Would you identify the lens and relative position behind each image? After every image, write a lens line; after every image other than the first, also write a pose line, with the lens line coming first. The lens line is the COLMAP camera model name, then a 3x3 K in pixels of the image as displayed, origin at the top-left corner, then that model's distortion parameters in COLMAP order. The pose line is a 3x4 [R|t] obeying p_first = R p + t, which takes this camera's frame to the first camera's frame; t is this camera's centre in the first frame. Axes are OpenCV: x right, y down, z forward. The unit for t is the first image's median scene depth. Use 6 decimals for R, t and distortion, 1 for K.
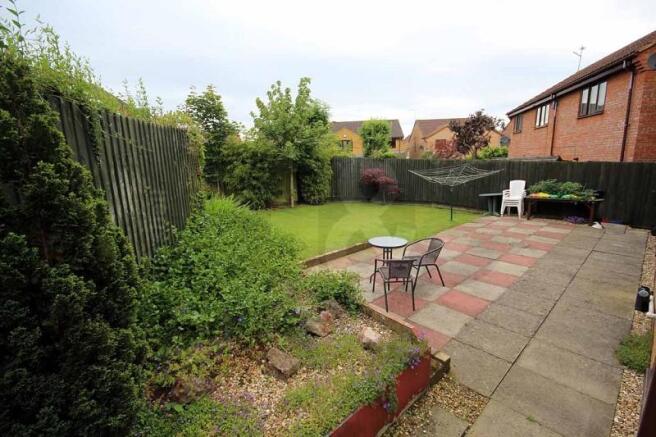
lens RADIAL K [[303.7, 0, 328.0], [0, 303.7, 218.5], [0, 0, 1]] dist [0.018141, -0.000785]
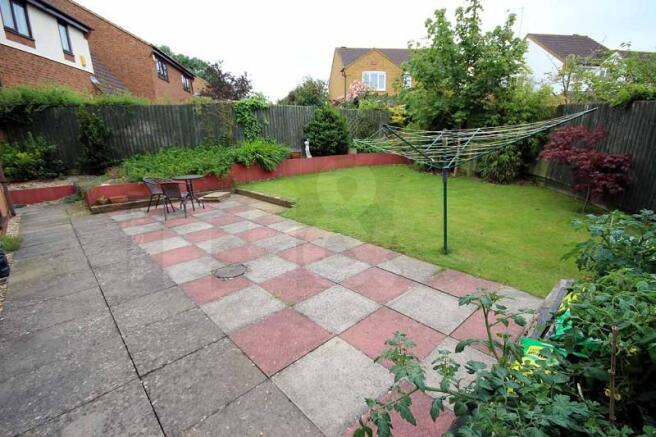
lens RADIAL K [[303.7, 0, 328.0], [0, 303.7, 218.5], [0, 0, 1]] dist [0.018141, -0.000785]
pose [[-0.011236, 0.296510, -0.954964, 1.371415], [-0.165489, 0.941303, 0.294215, -0.225006], [0.986148, 0.161342, 0.038493, 1.414593]]
